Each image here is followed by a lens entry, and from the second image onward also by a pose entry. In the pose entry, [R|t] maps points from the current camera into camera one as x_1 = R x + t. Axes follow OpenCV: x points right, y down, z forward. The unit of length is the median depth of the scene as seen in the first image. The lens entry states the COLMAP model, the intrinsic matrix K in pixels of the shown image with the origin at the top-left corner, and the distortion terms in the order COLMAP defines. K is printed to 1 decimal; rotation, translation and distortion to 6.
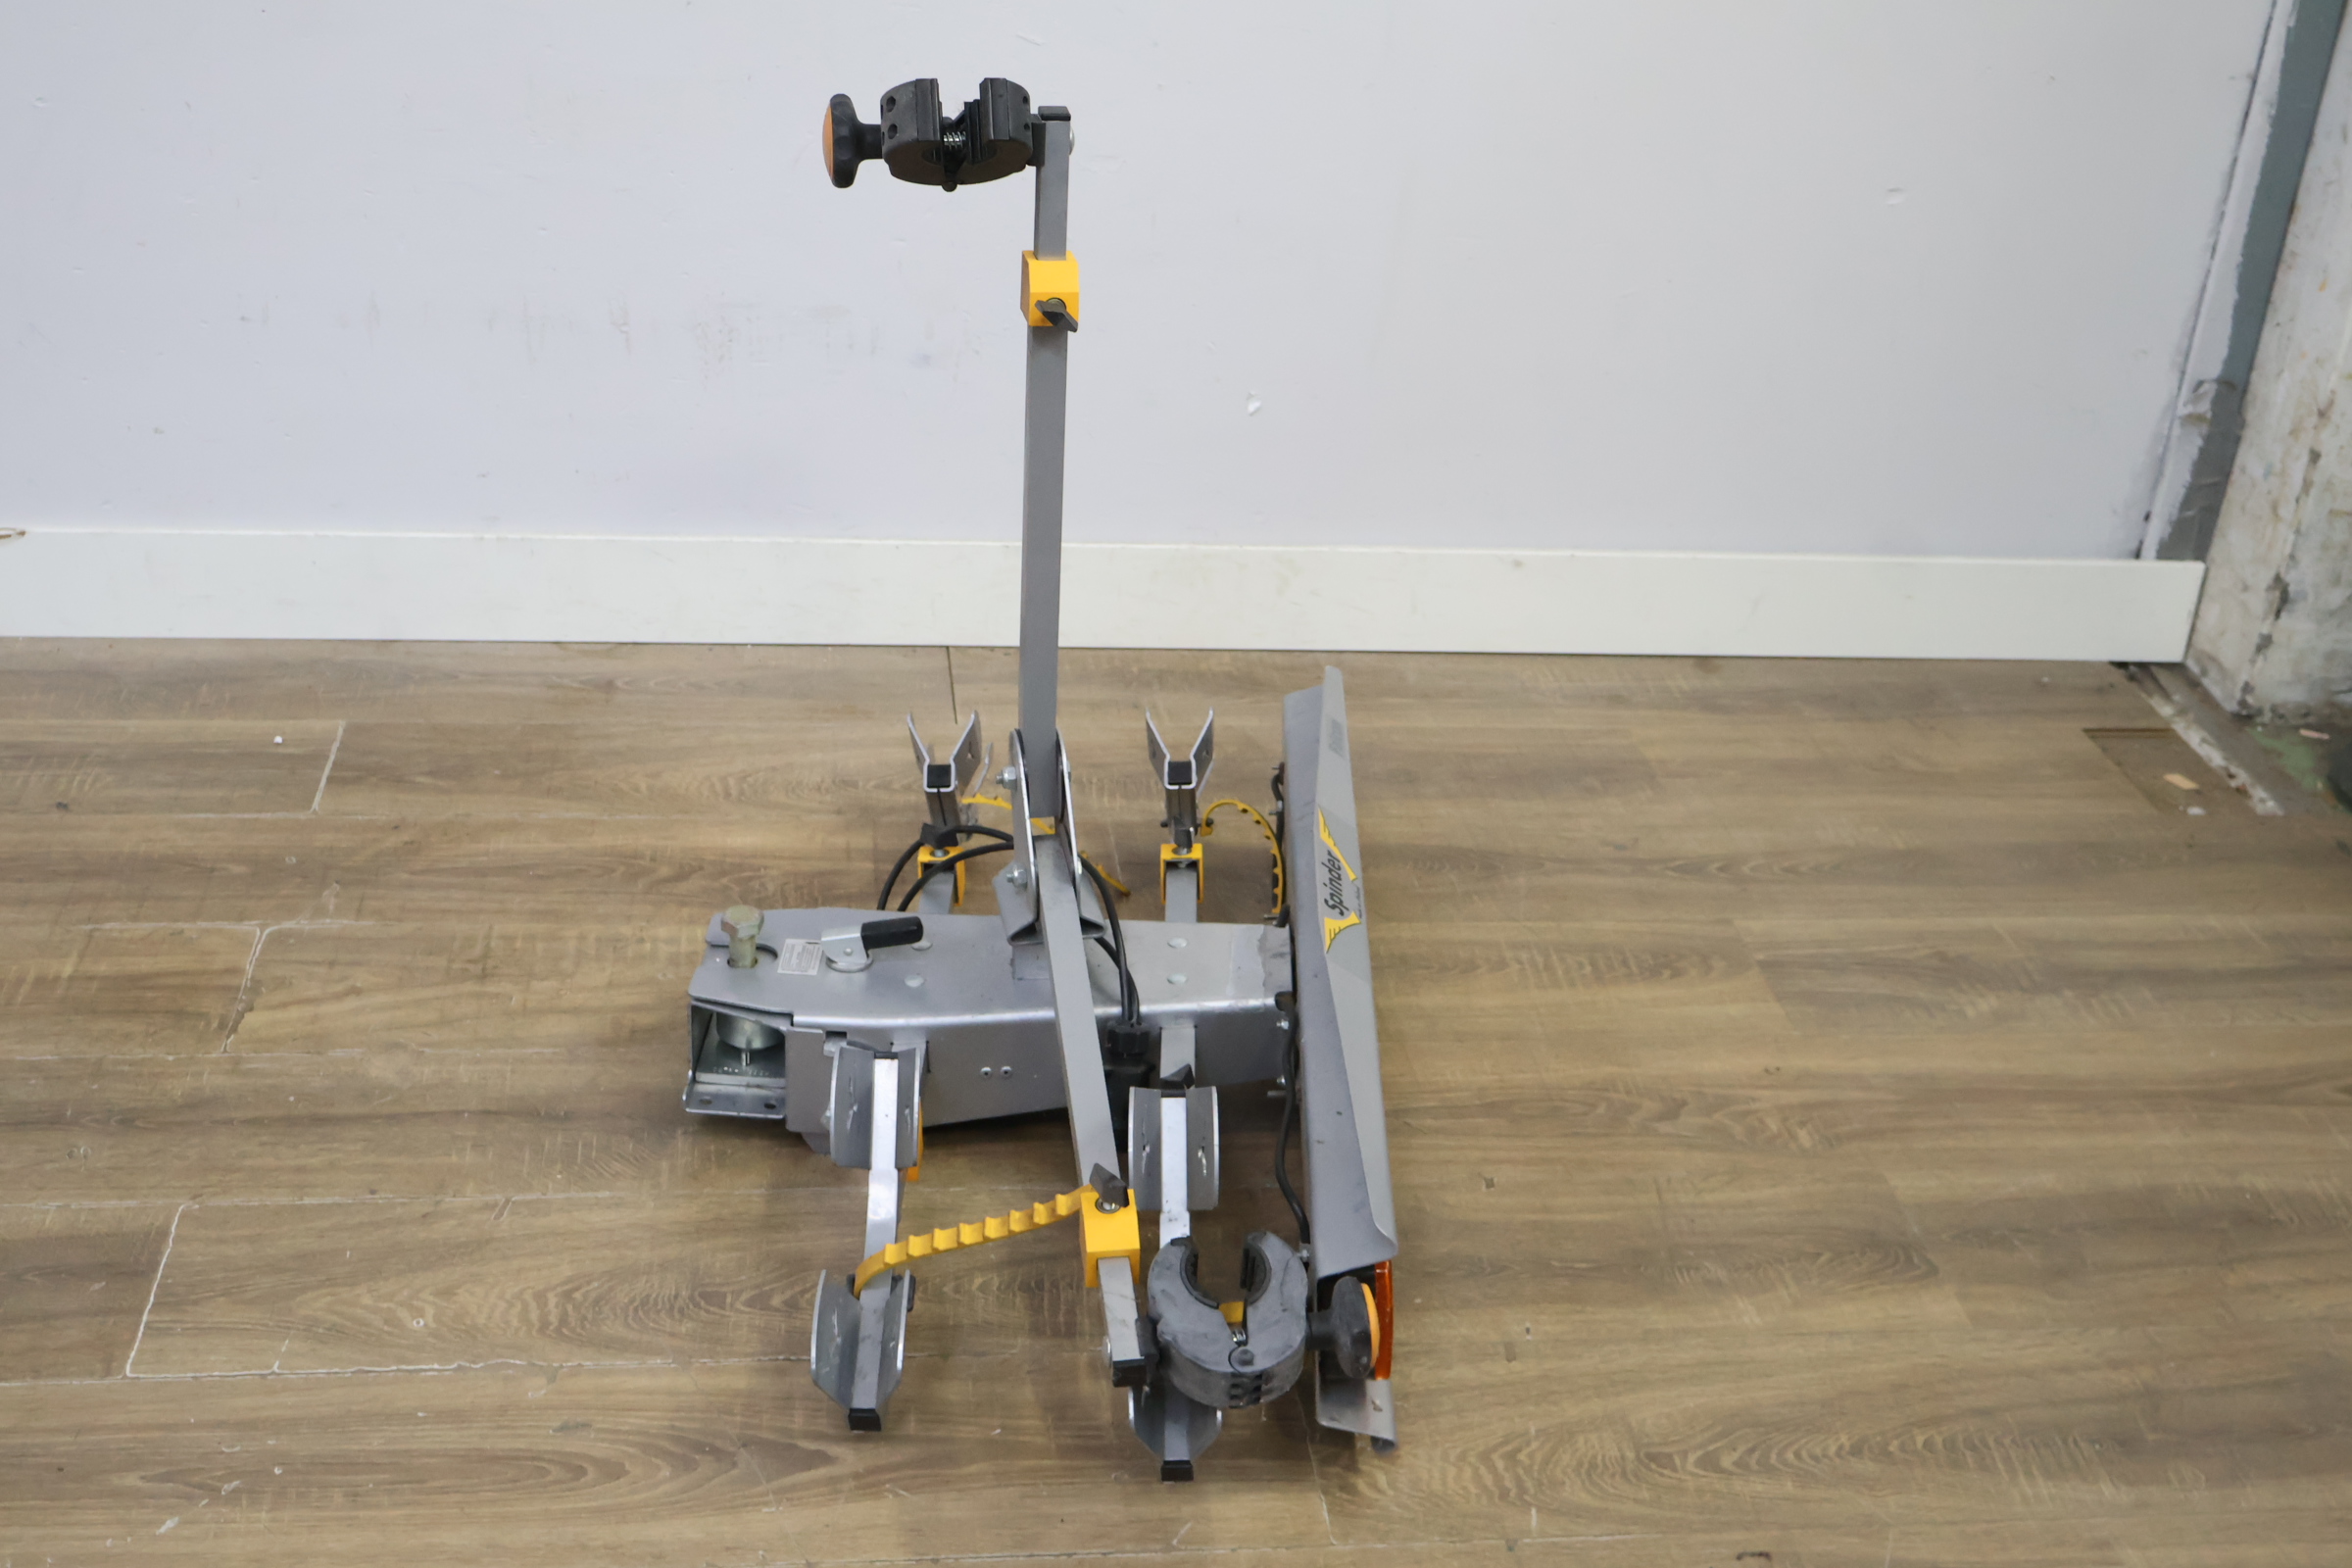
lens RADIAL K [[2811.0, 0, 1178.4], [0, 2811.0, 790.7], [0, 0, 1]] dist [-0.006428, 0.000000]
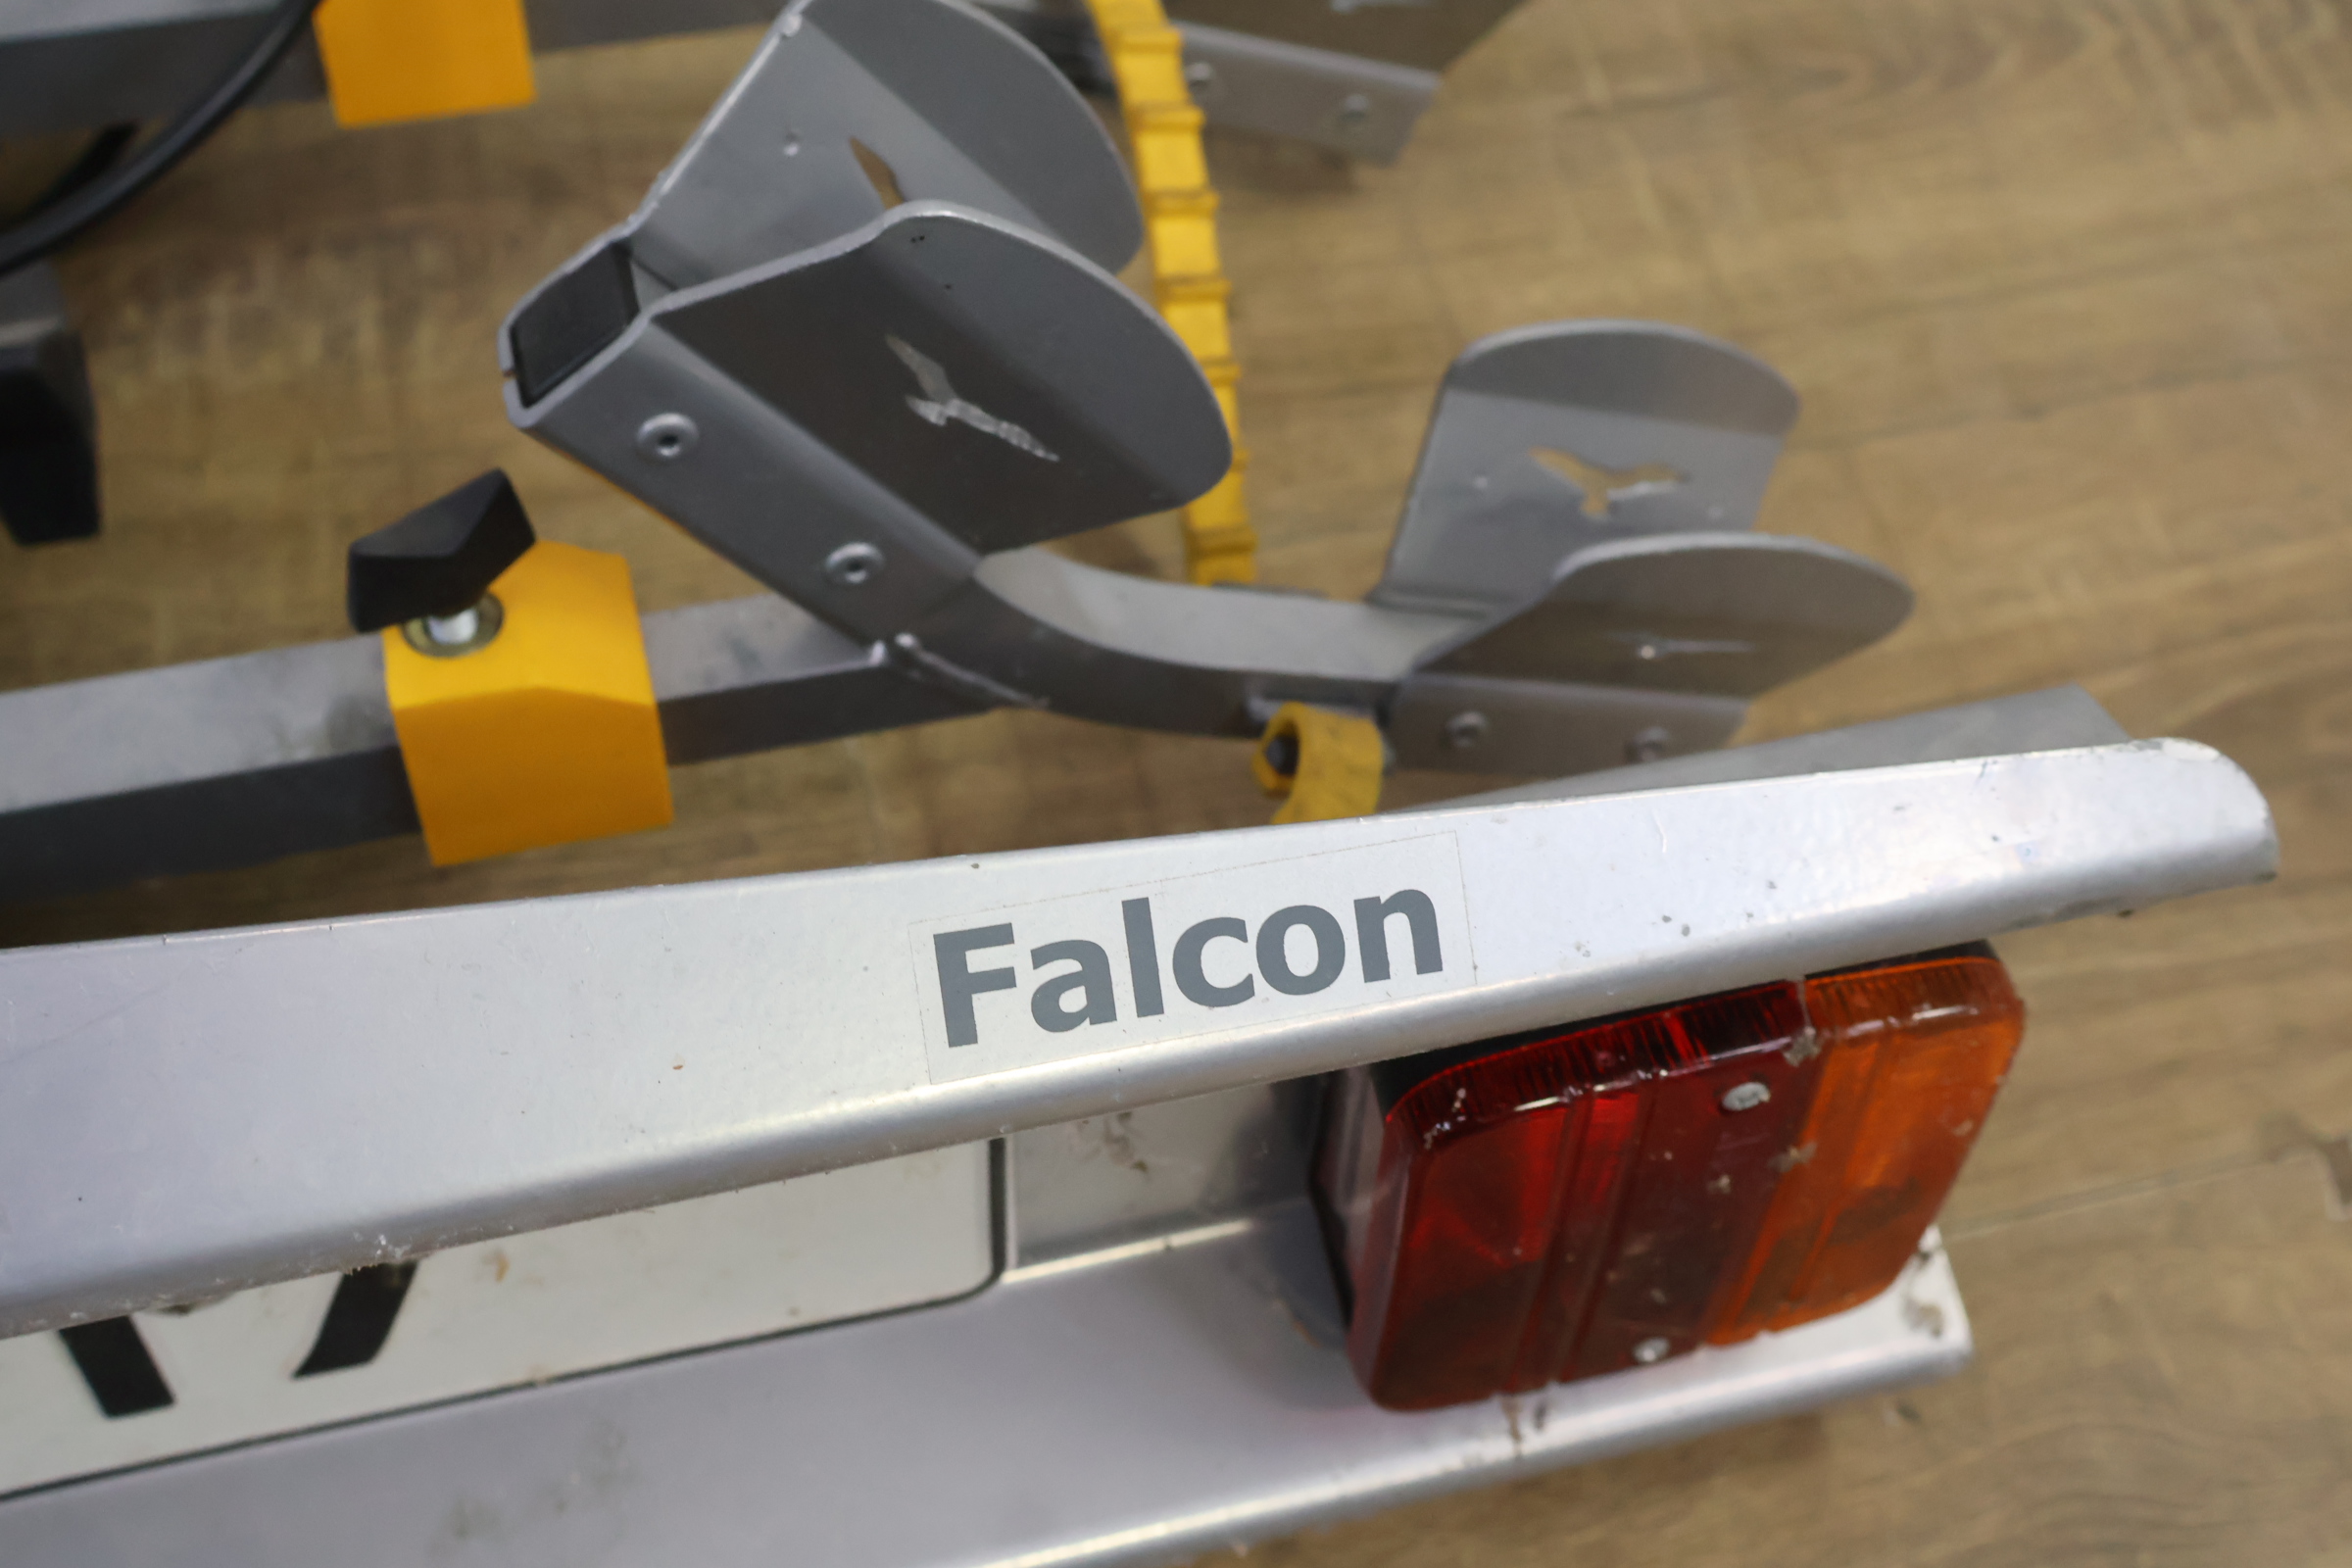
lens RADIAL K [[2811.0, 0, 1157.7], [0, 2811.0, 803.5], [0, 0, 1]] dist [-0.006428, 0.000000]
pose [[0.991227, -0.117072, 0.061340, -0.011750], [0.069878, 0.858141, 0.508637, -0.030738], [-0.112185, -0.499889, 0.858793, 0.760135]]
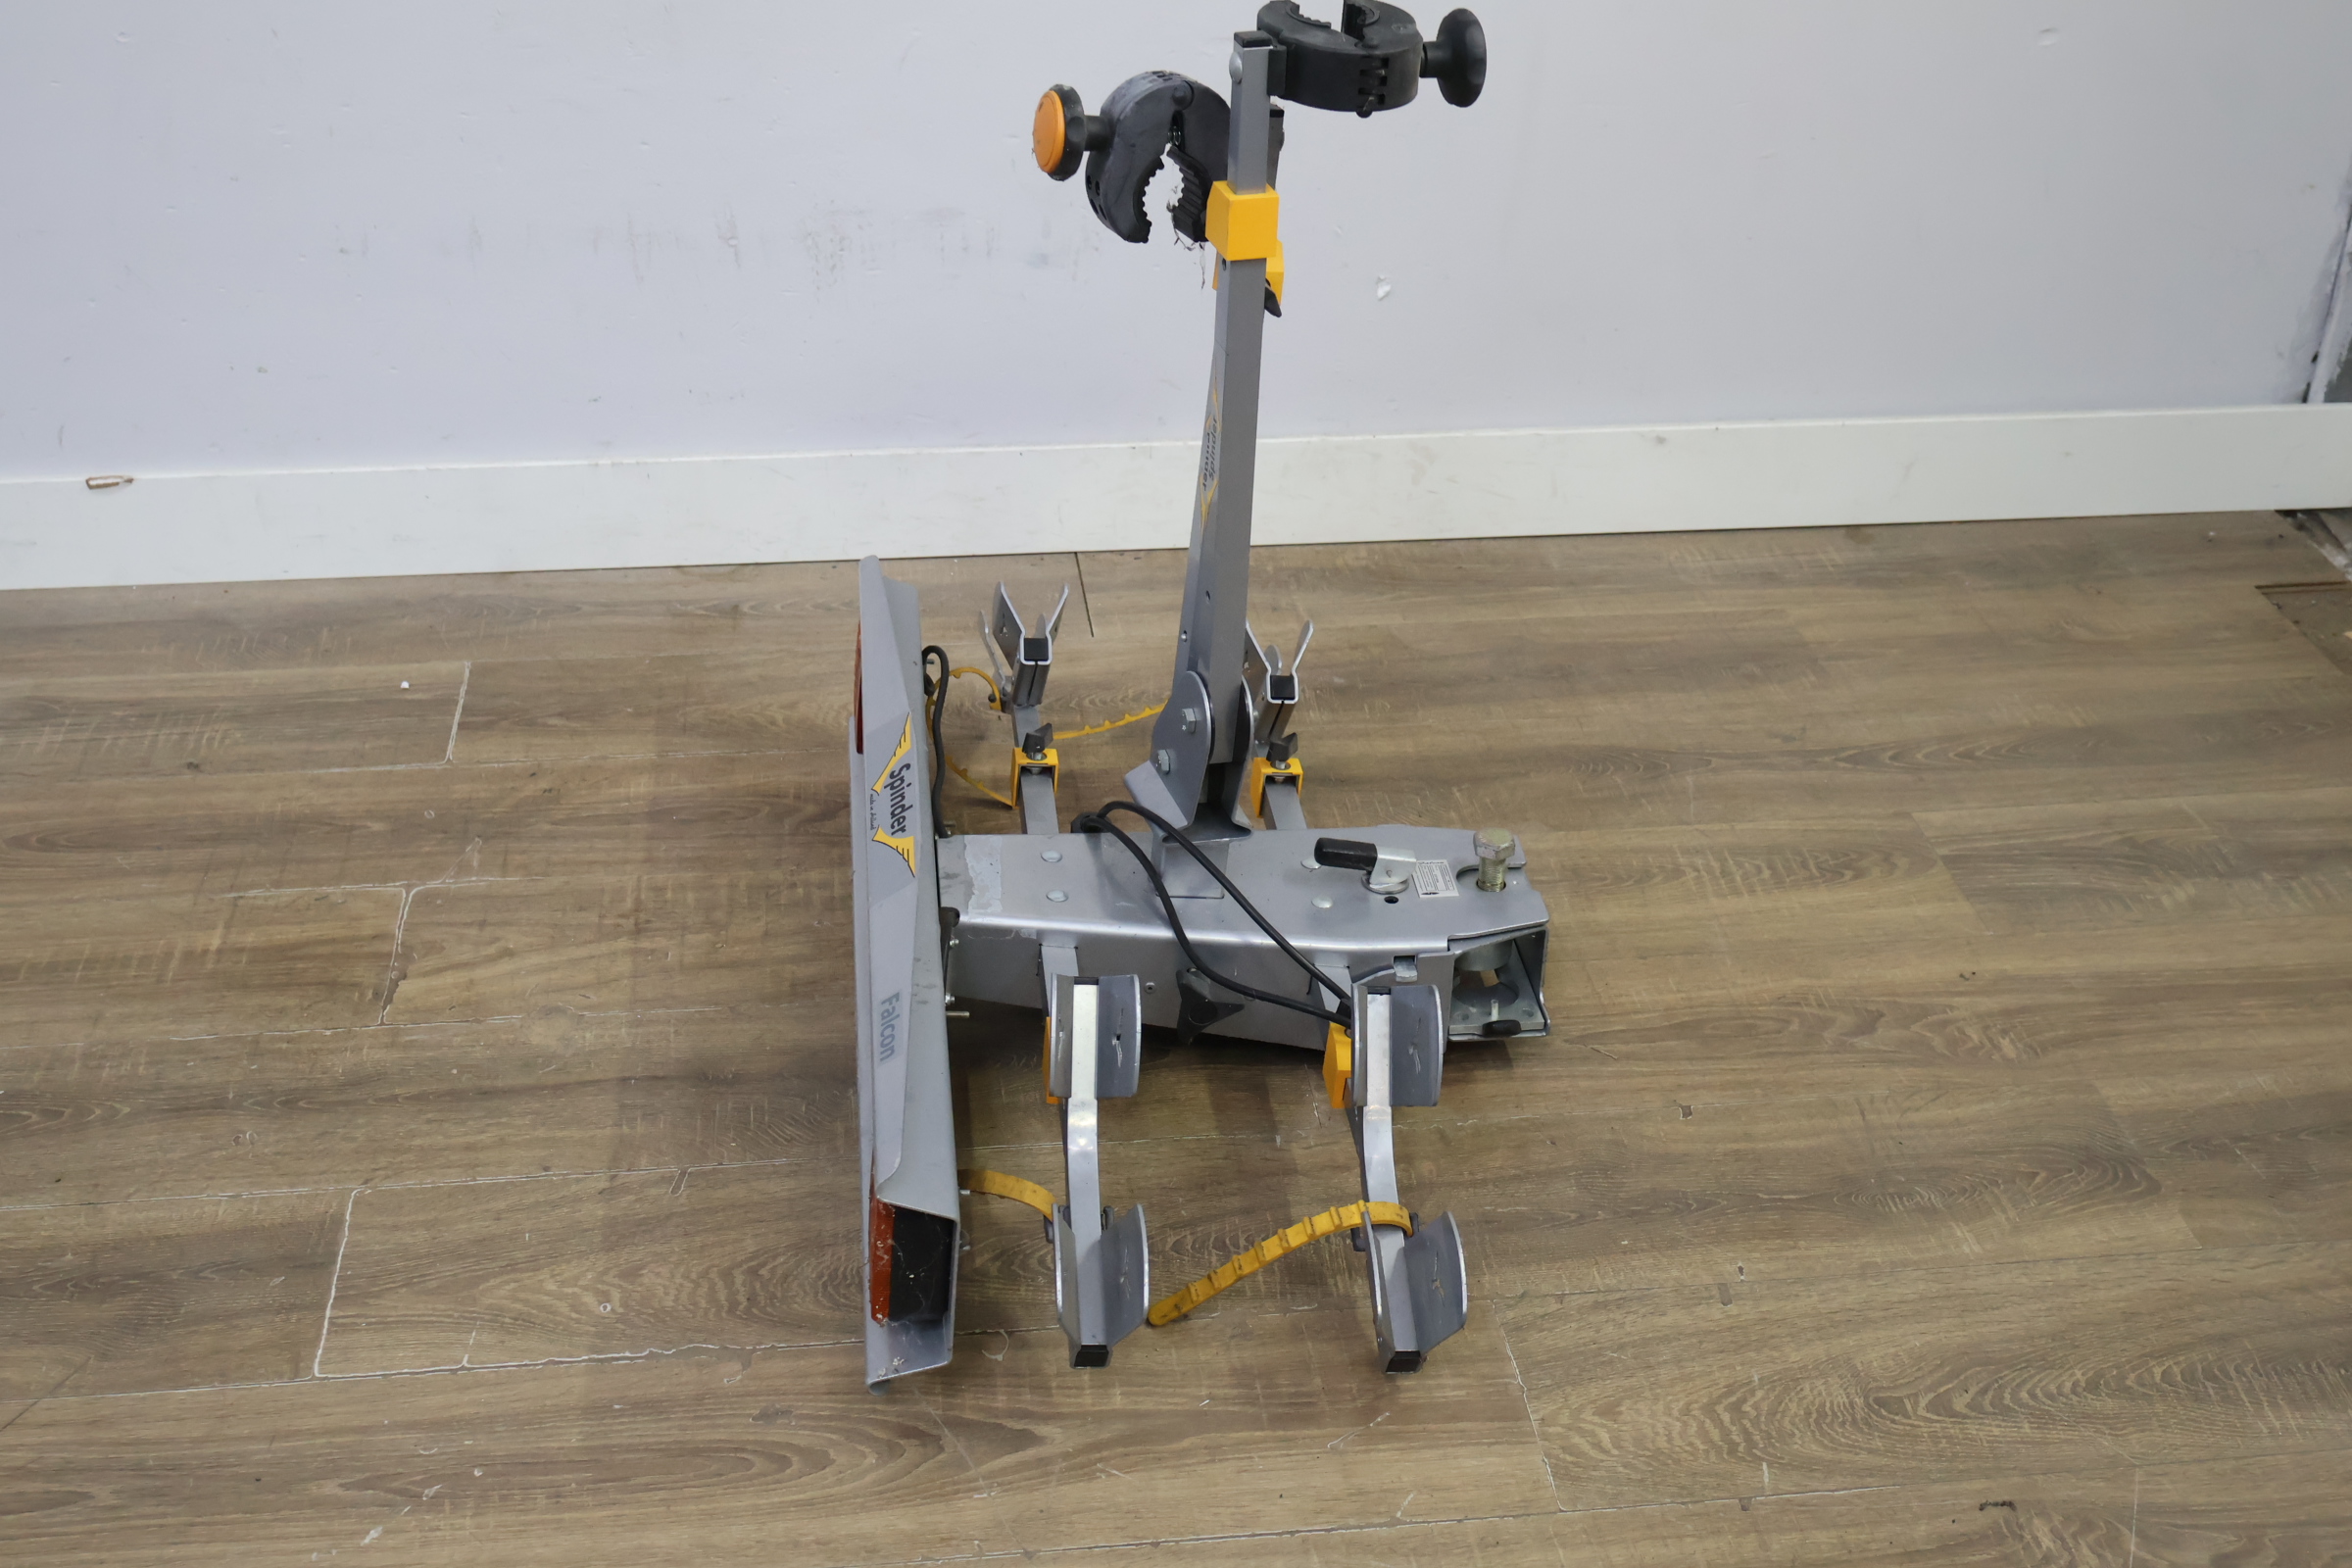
lens RADIAL K [[2811.0, 0, 1167.4], [0, 2811.0, 775.6], [0, 0, 1]] dist [-0.006428, 0.000000]
pose [[0.998787, -0.040505, -0.027987, -0.034214], [0.042018, 0.997558, 0.055786, -0.035084], [0.025660, -0.056894, 0.998050, 0.034151]]
